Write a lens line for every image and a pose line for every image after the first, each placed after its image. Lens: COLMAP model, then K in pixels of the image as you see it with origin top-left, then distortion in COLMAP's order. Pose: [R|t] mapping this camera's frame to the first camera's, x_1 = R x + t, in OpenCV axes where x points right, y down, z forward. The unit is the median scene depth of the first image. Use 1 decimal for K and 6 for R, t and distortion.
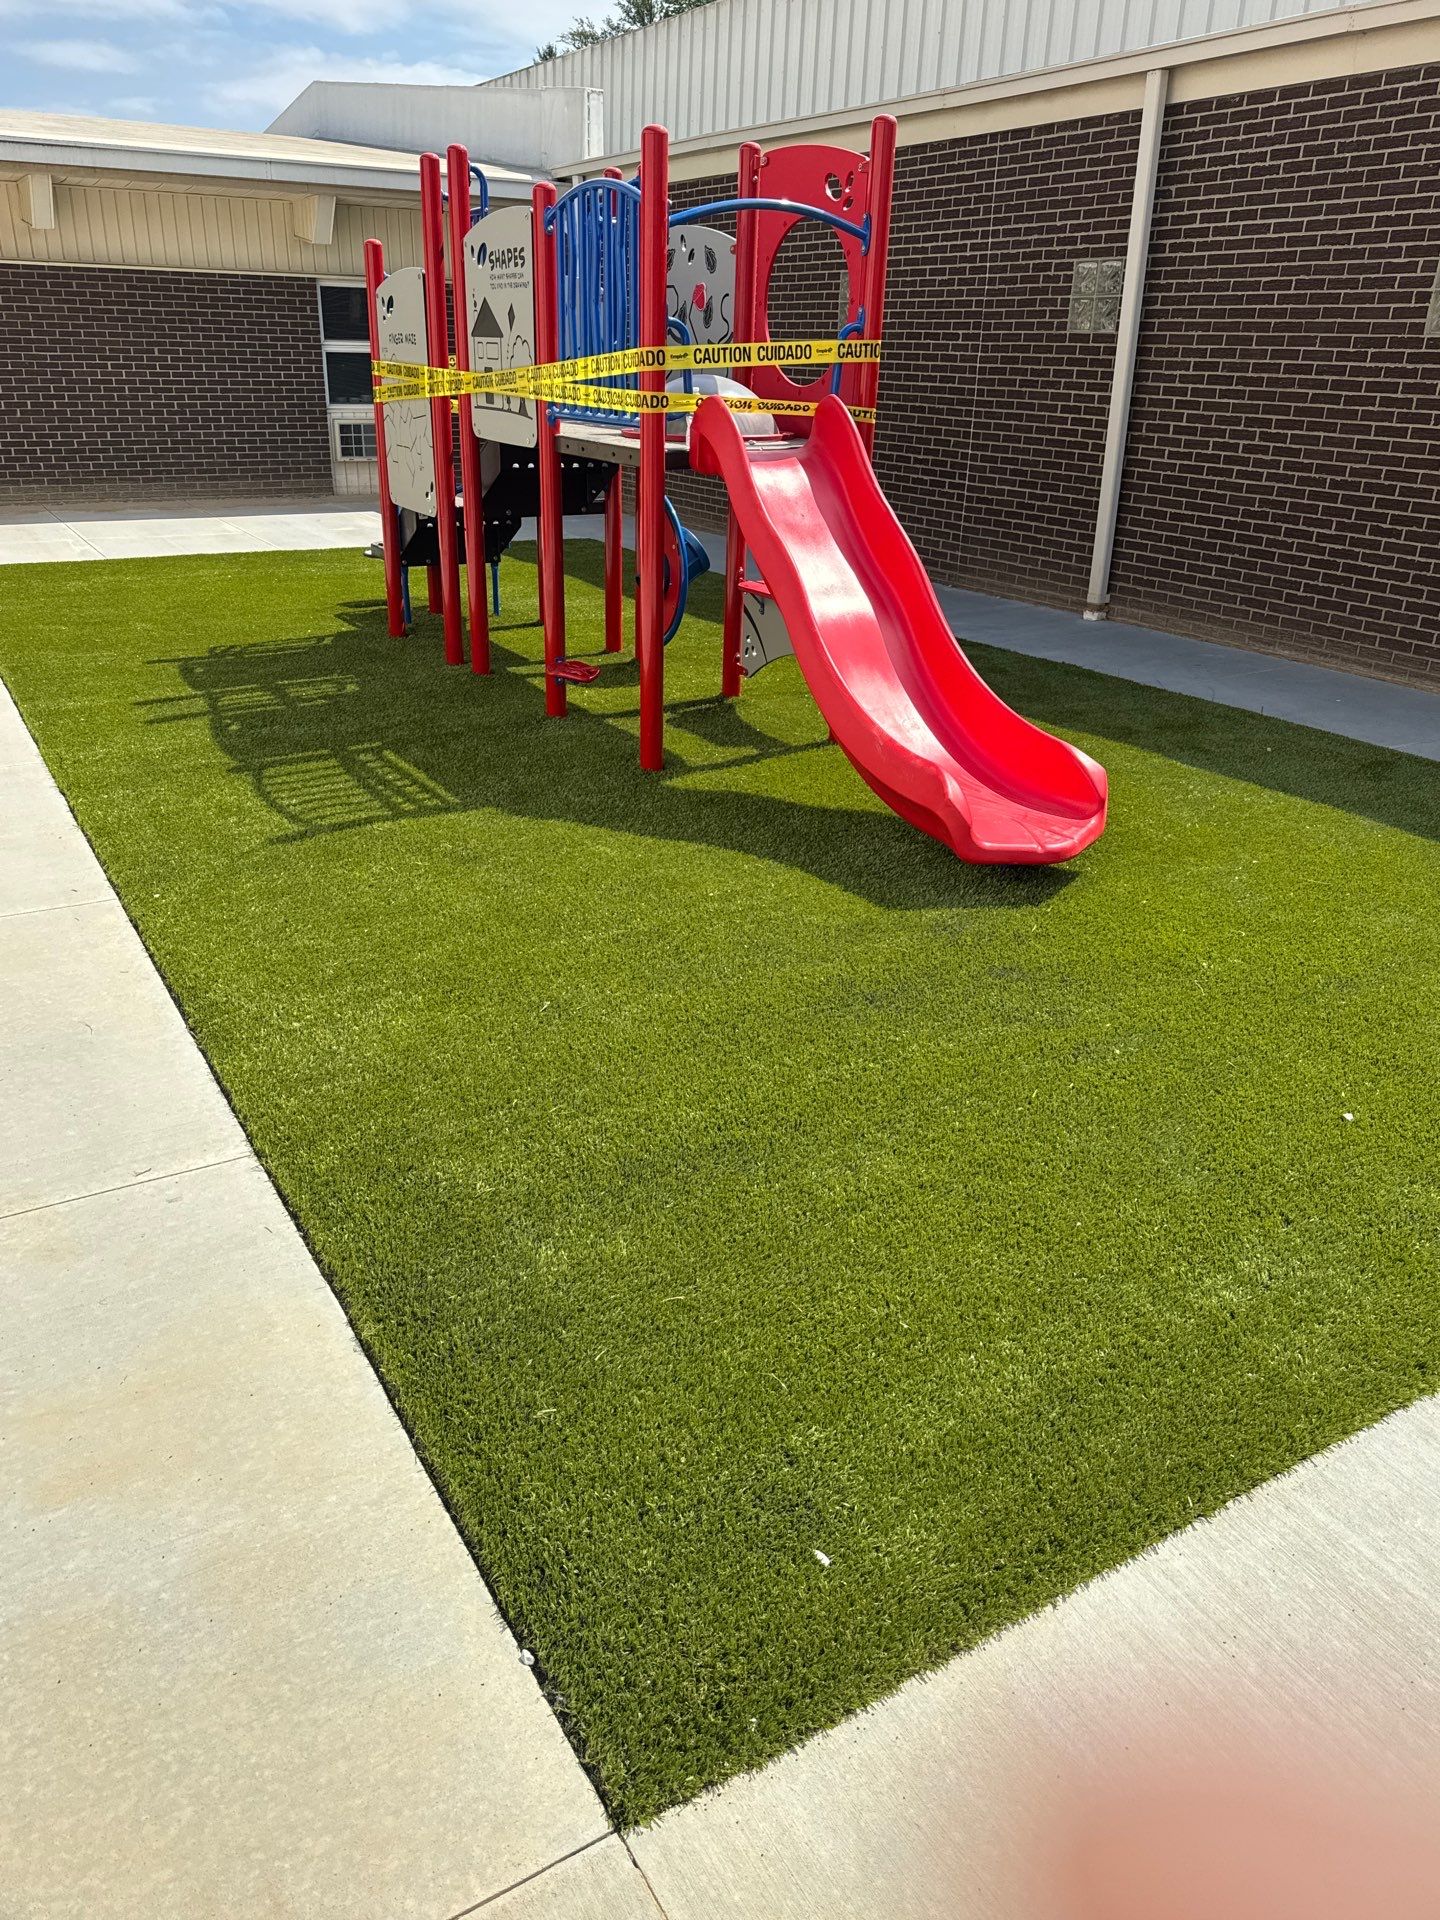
lens RADIAL K [[1403.3, 0, 720.0], [0, 1403.3, 960.0], [0, 0, 1]] dist [-0.001945, -0.006509]
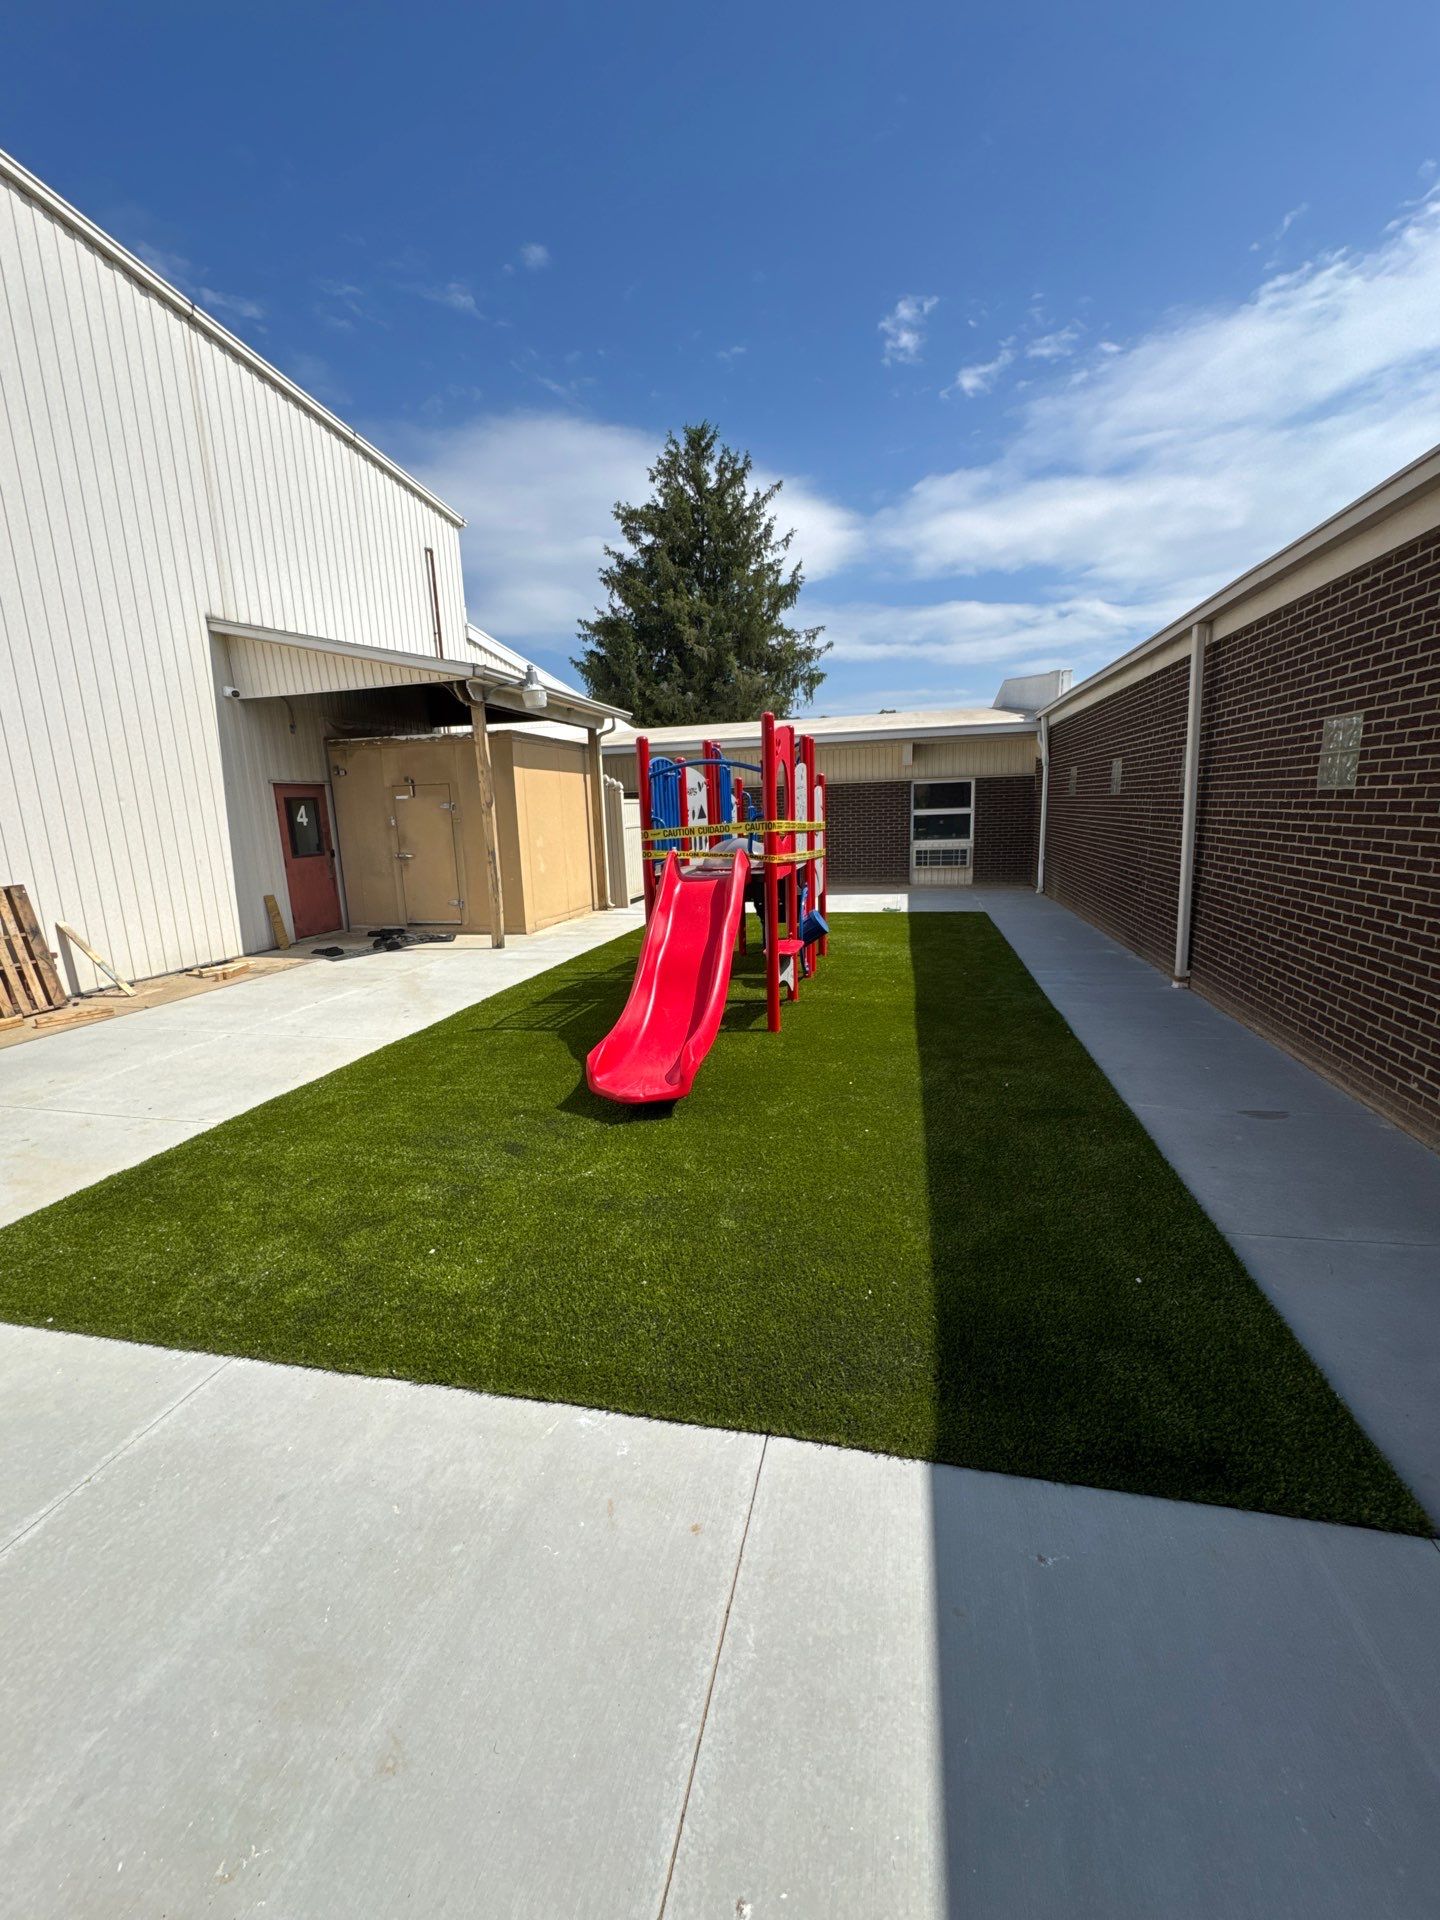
lens RADIAL K [[777.5, 0, 720.0], [0, 777.5, 960.0], [0, 0, 1]] dist [-0.000738, -0.000172]
pose [[0.725307, 0.088205, -0.682752, 0.616519], [-0.233074, 0.964652, -0.122978, -0.095367], [0.647770, 0.248328, 0.720227, 0.210915]]
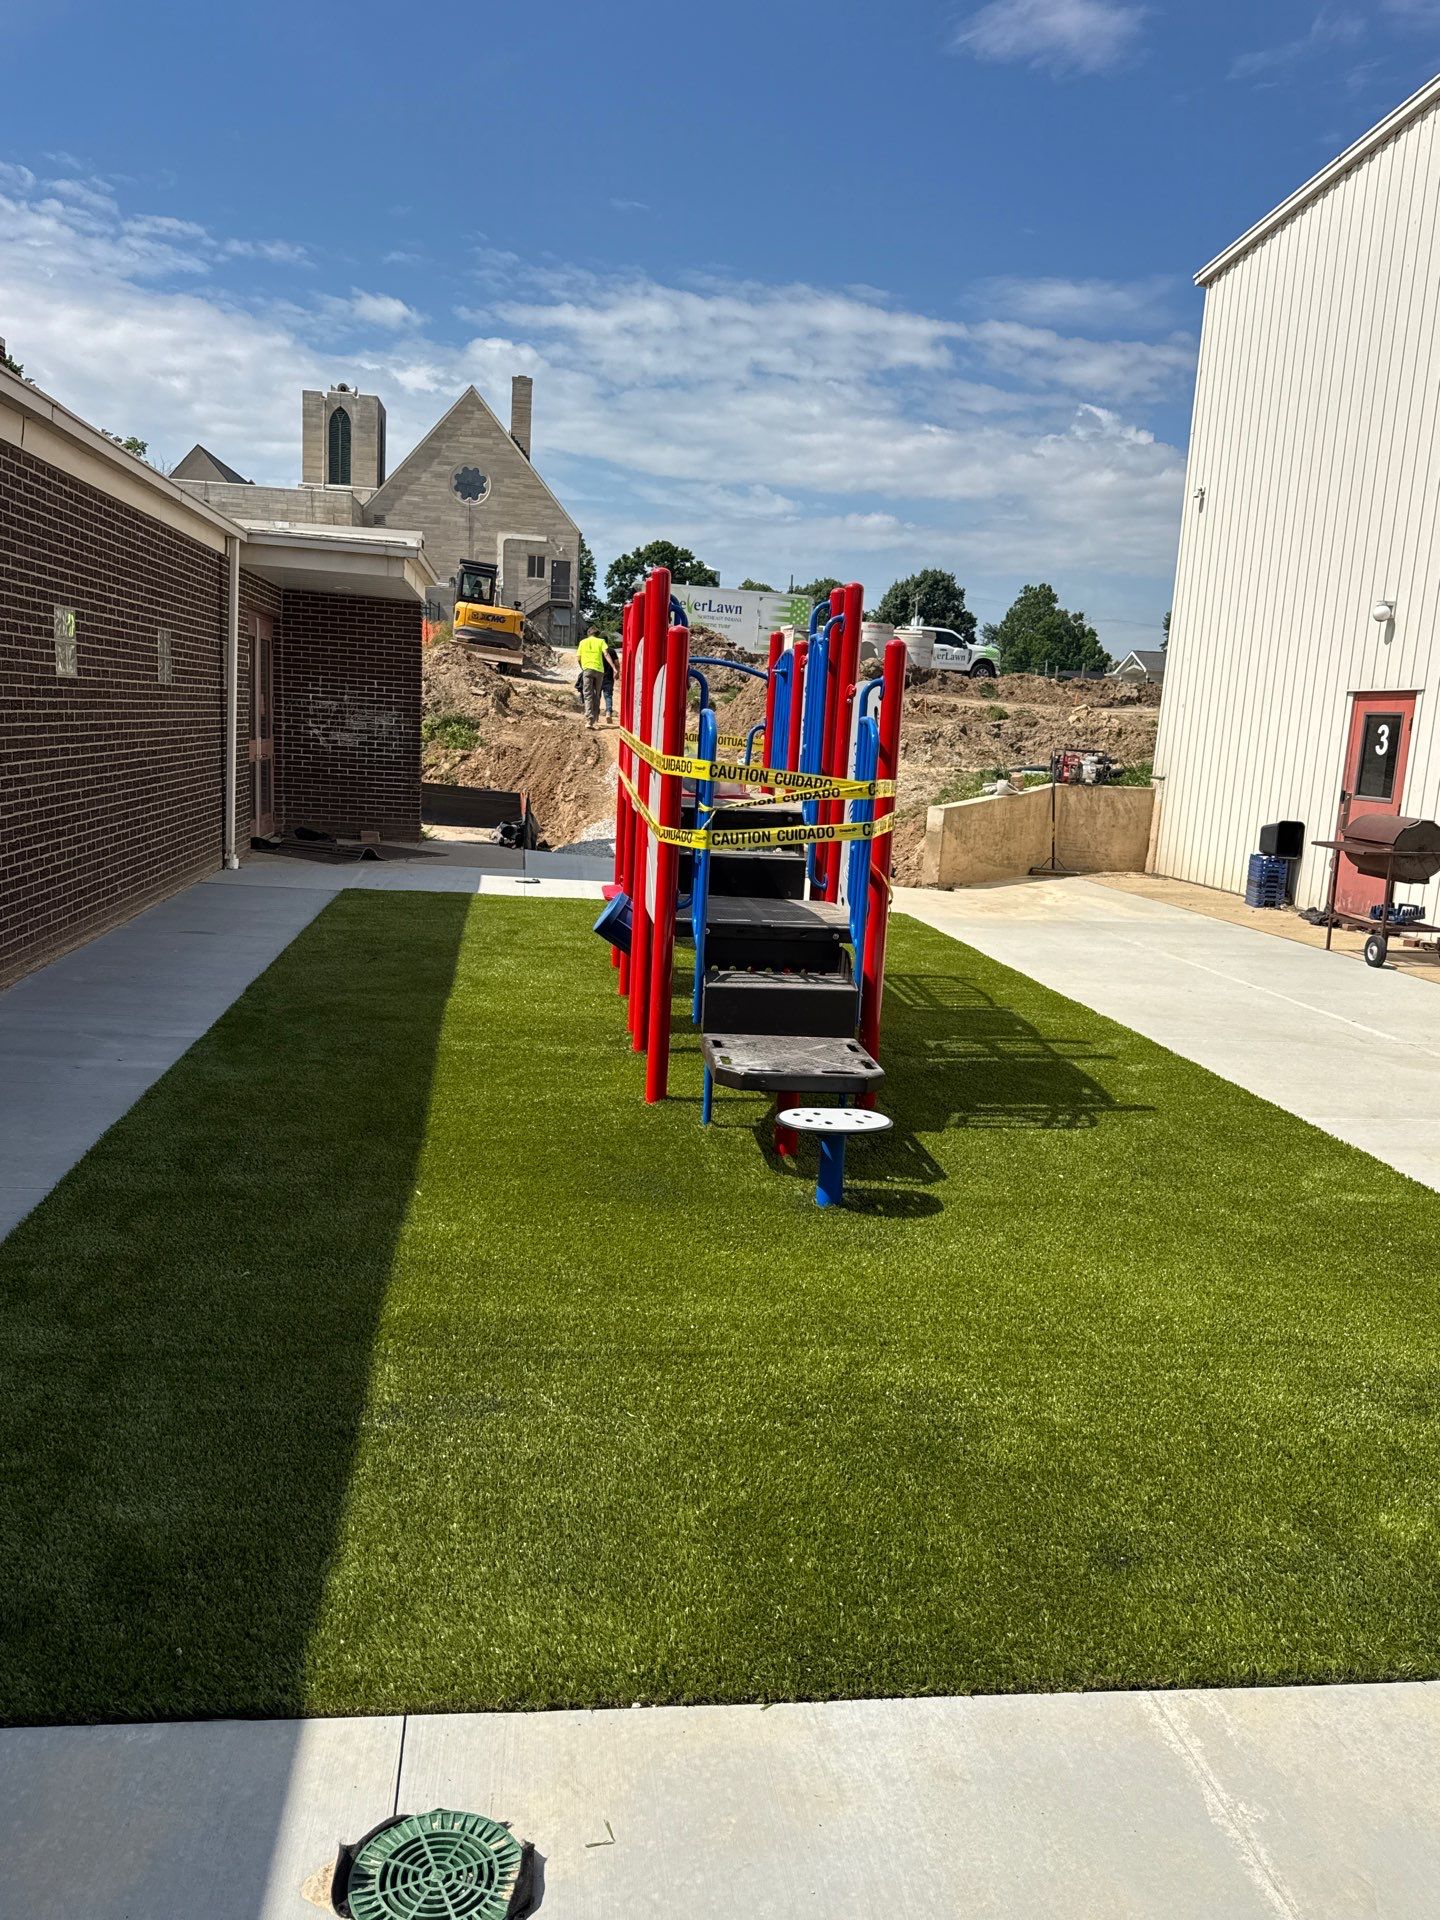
lens RADIAL K [[1403.3, 0, 720.0], [0, 1403.3, 960.0], [0, 0, 1]] dist [-0.001945, -0.006509]
pose [[-0.920492, -0.135460, 0.366531, -0.306124], [0.088402, 0.841485, 0.533000, -0.716620], [-0.380630, 0.523024, -0.762605, 1.578017]]
